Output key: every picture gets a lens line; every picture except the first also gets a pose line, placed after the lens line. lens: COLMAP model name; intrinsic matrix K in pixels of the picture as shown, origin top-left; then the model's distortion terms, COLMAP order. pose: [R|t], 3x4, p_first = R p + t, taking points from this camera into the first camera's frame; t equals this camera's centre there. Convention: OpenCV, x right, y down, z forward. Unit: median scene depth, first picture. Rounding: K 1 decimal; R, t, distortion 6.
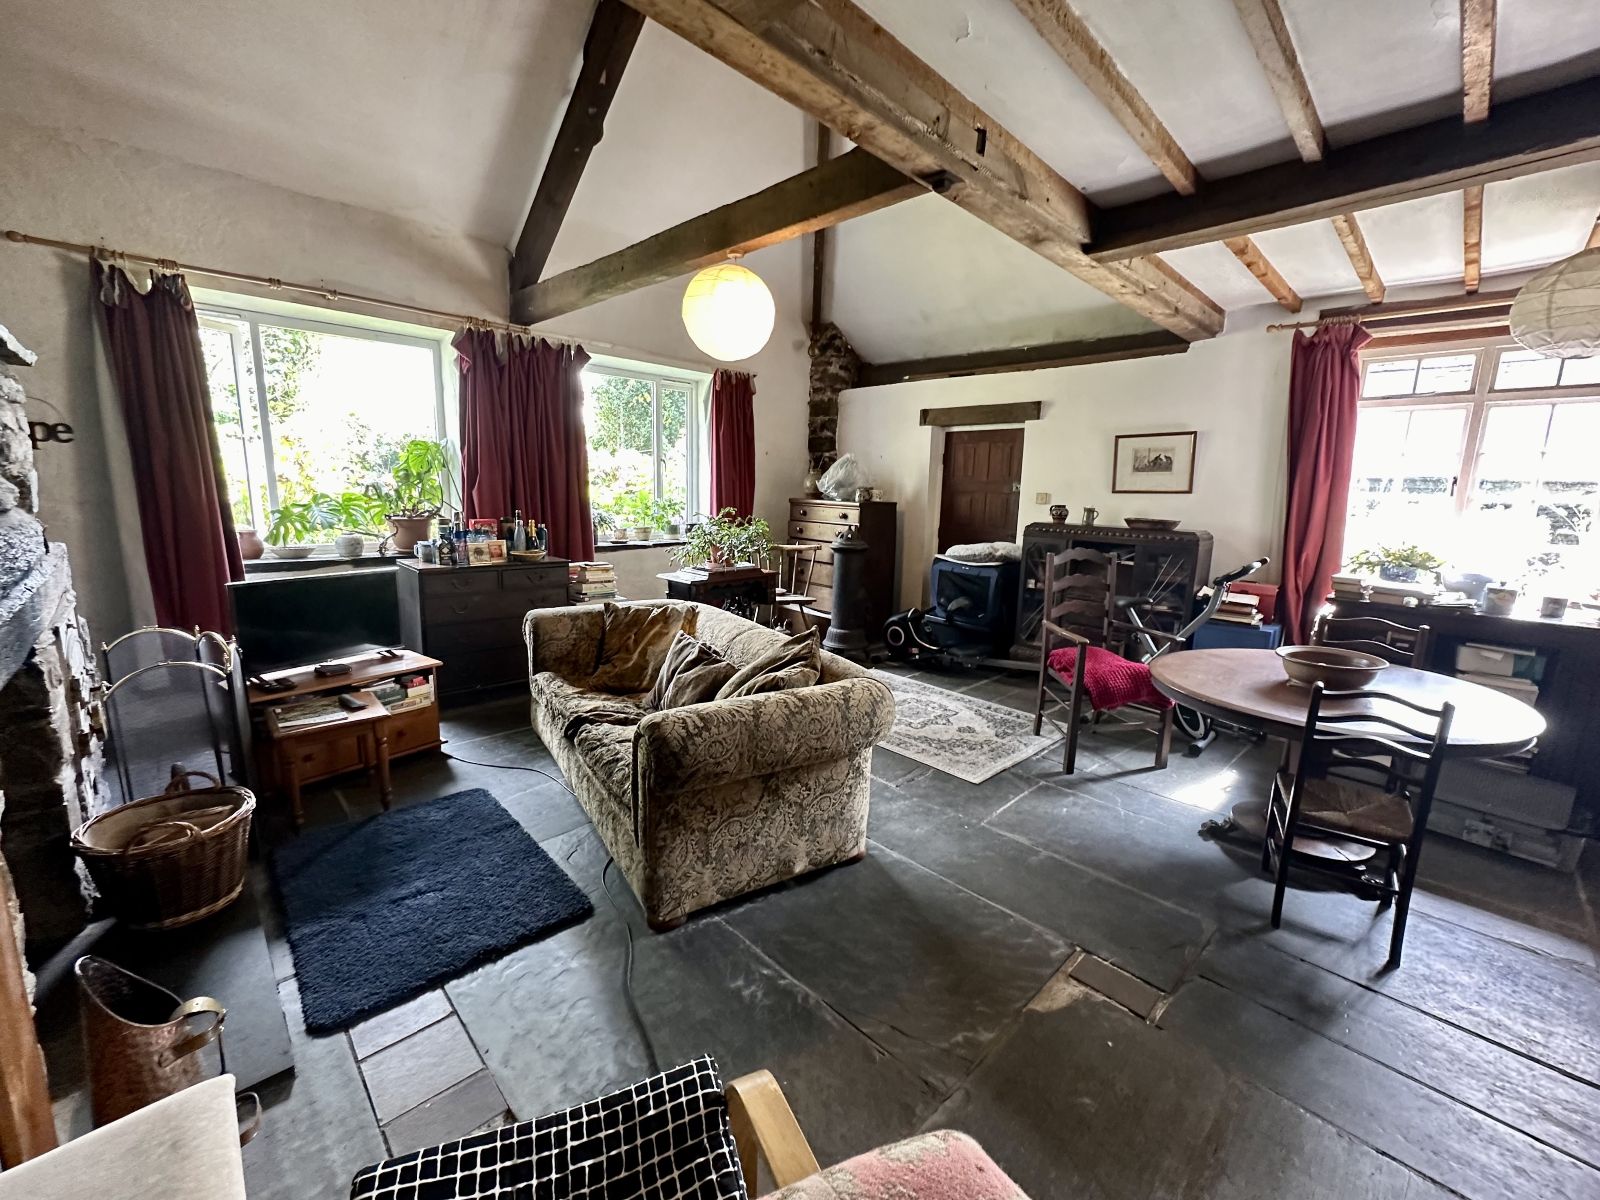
lens RADIAL K [[644.6, 0, 800.0], [0, 644.6, 600.0], [0, 0, 1]] dist [-0.000157, 0.000022]
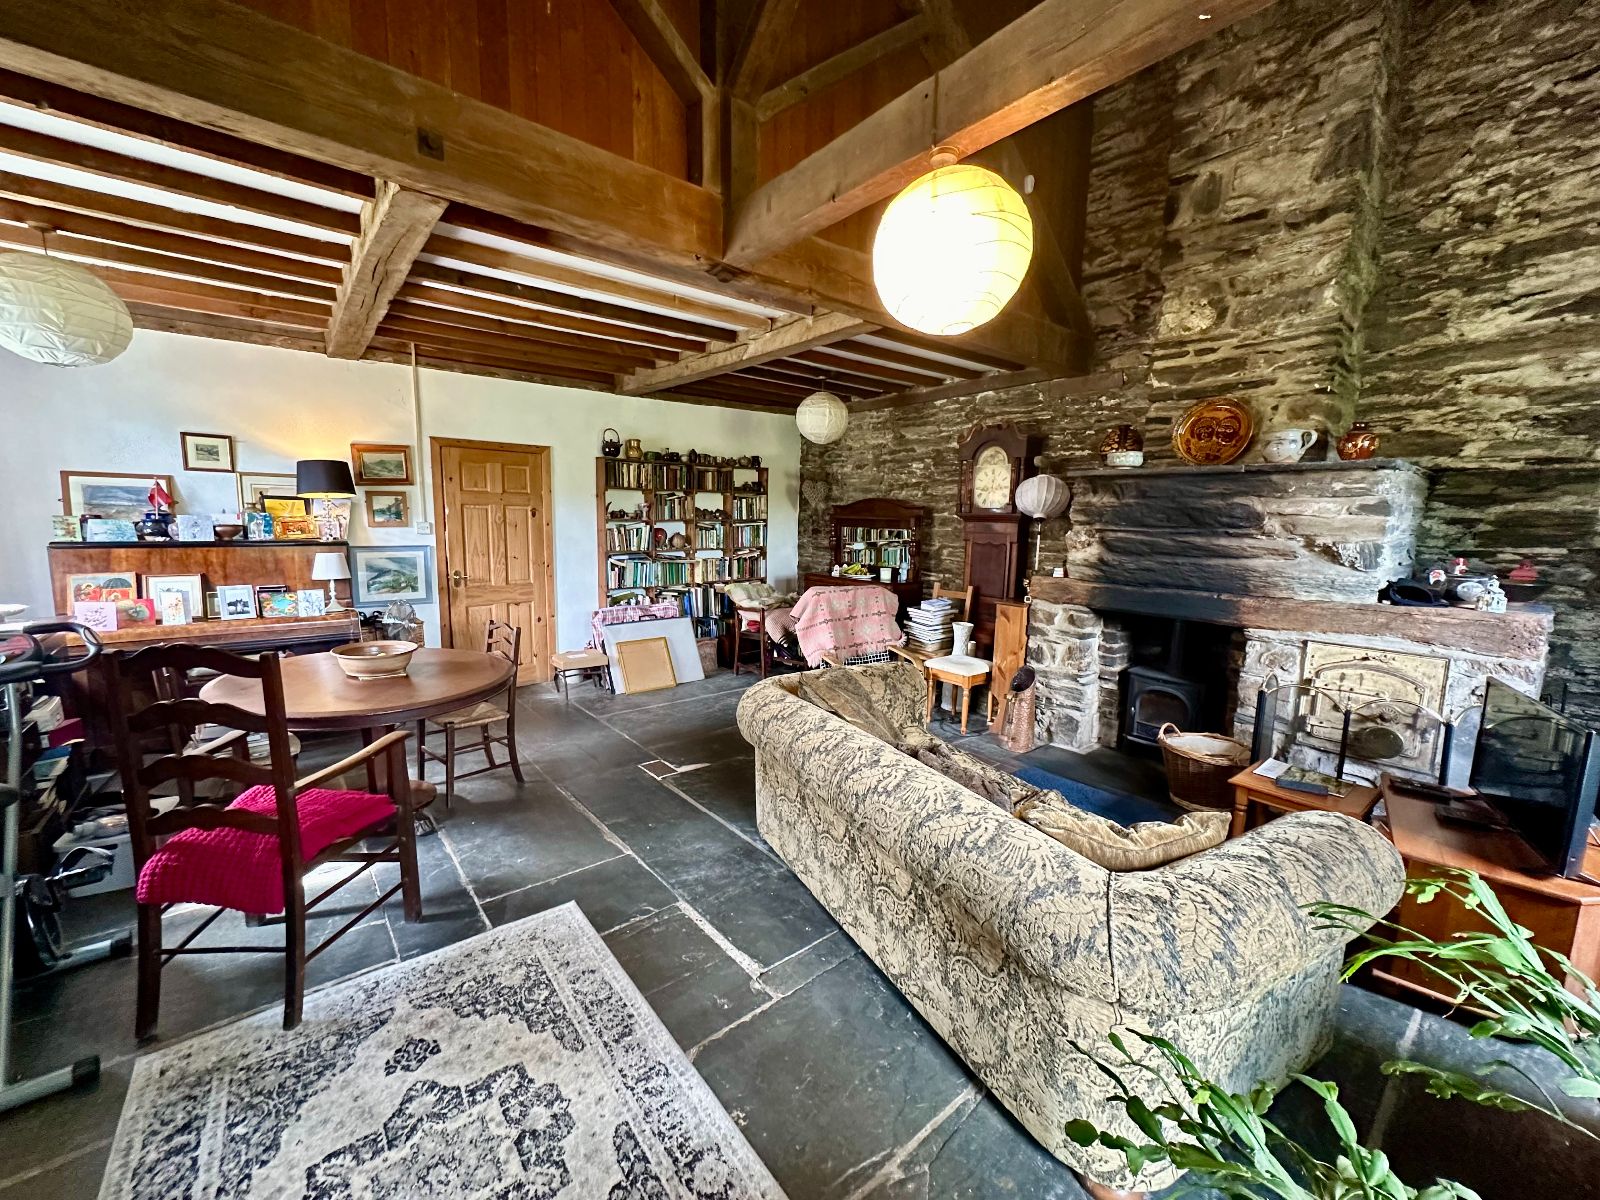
lens RADIAL K [[644.6, 0, 800.0], [0, 644.6, 600.0], [0, 0, 1]] dist [-0.000157, 0.000022]
pose [[-0.996002, -0.055090, 0.070326, -0.027926], [-0.031350, 0.952696, 0.302303, -0.264974], [-0.083653, 0.298890, -0.950614, 1.406492]]
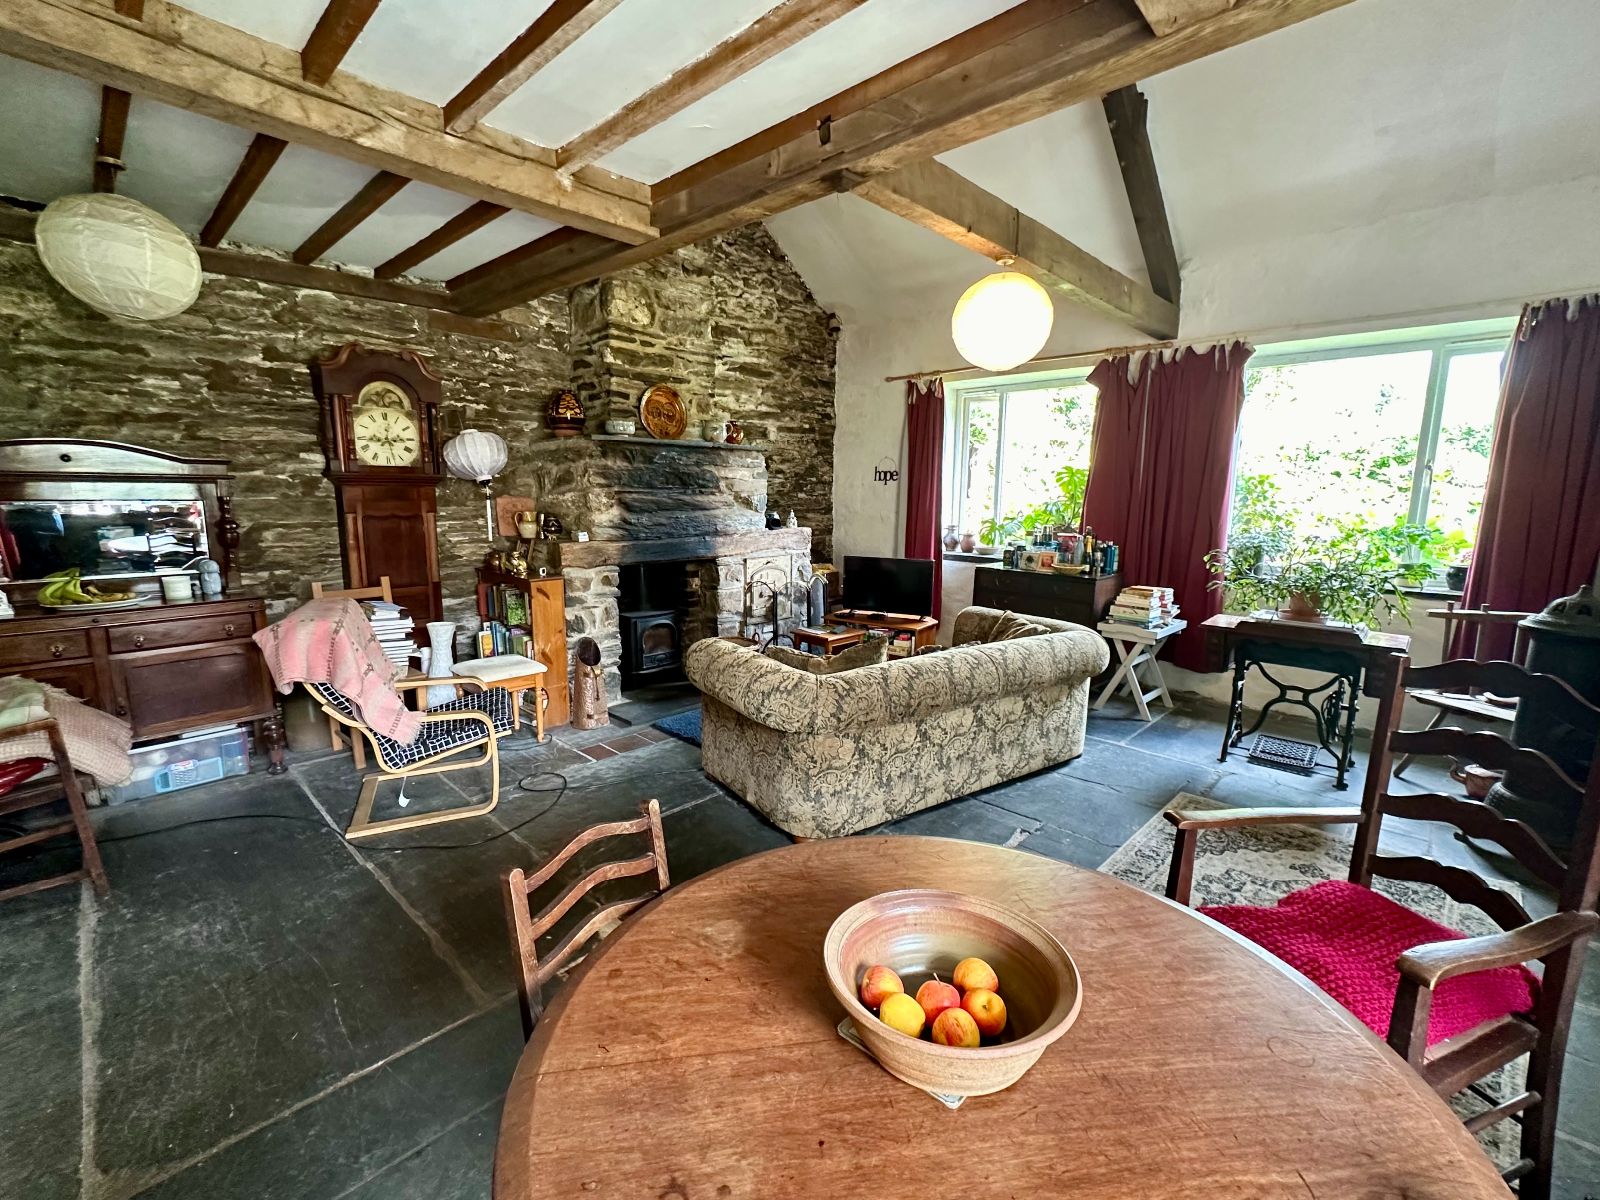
lens RADIAL K [[694.5, 0, 800.0], [0, 694.5, 600.0], [0, 0, 1]] dist [-0.001216, -0.000057]
pose [[0.037420, 0.132913, -0.990421, 0.812446], [-0.181611, 0.975515, 0.124051, -0.093263], [0.982658, 0.175229, 0.060642, 0.592200]]
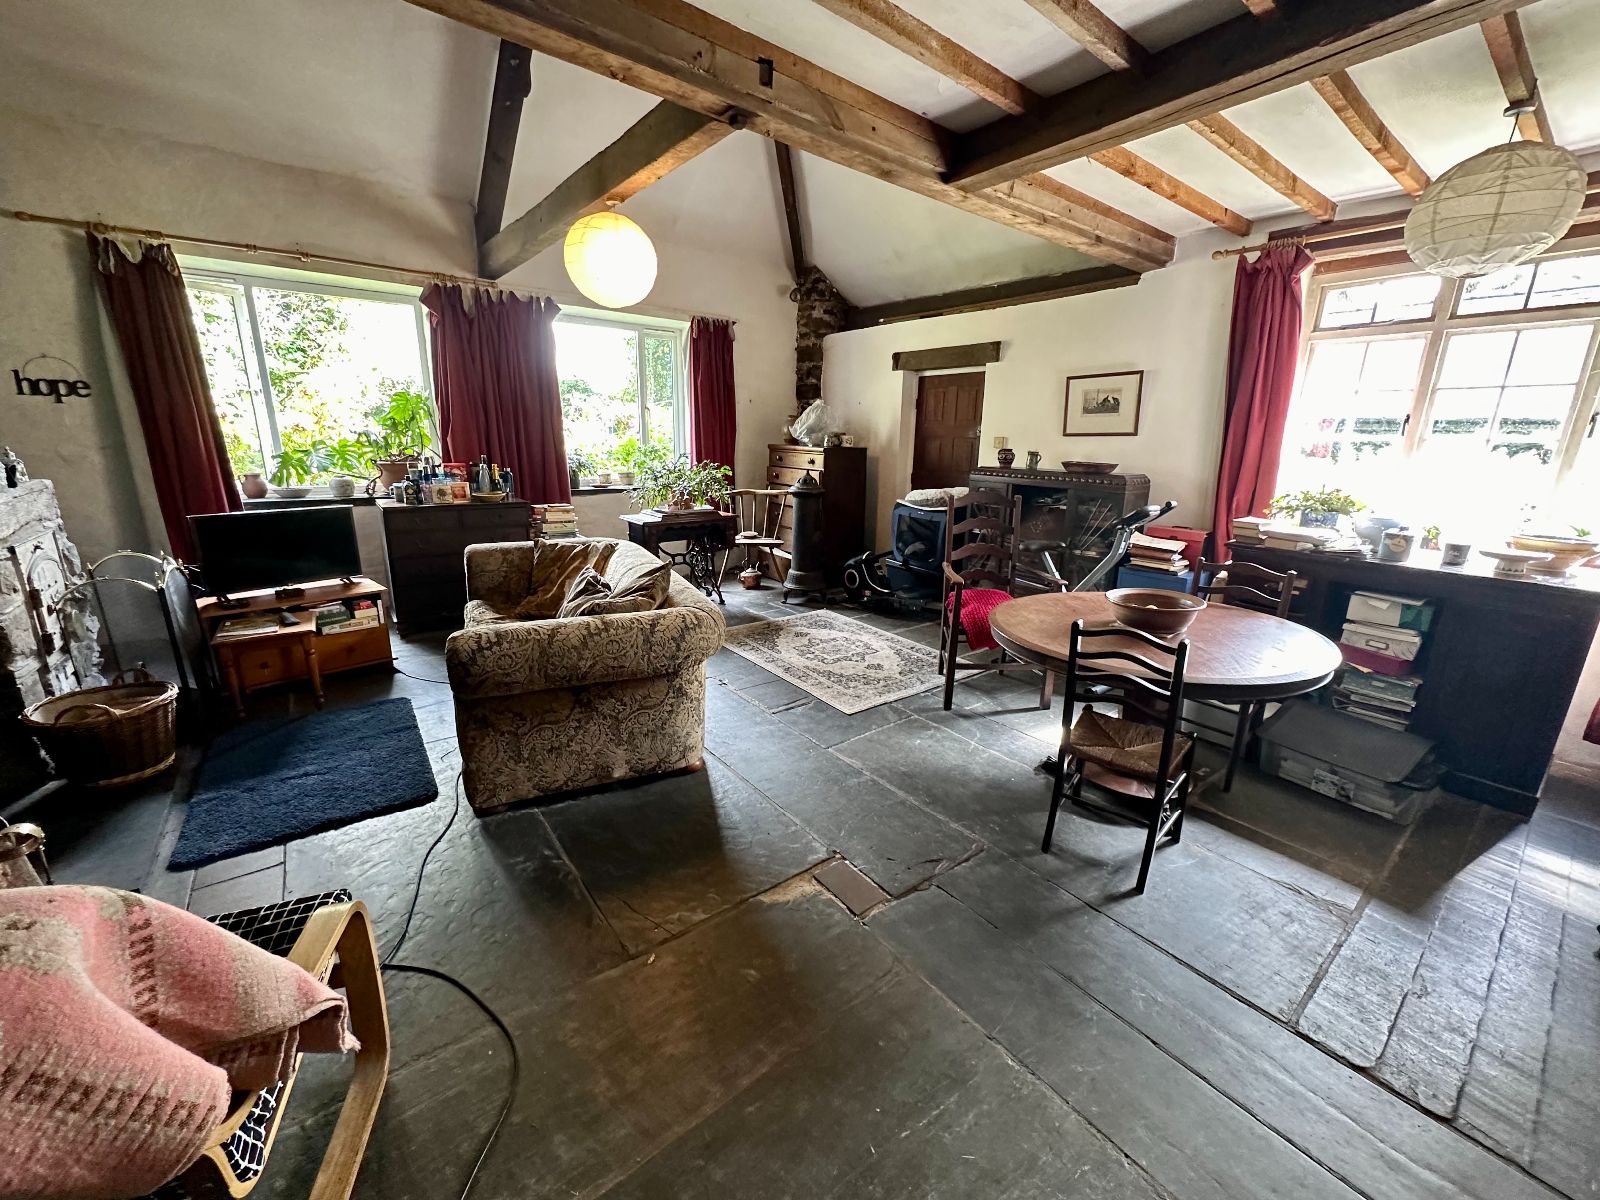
lens RADIAL K [[627.3, 0, 800.0], [0, 627.3, 600.0], [0, 0, 1]] dist [-0.000440, 0.000058]
pose [[0.992937, 0.024166, -0.116156, 0.272165], [-0.014716, 0.996562, 0.081536, 0.013501], [0.117727, -0.079251, 0.989879, -0.012391]]
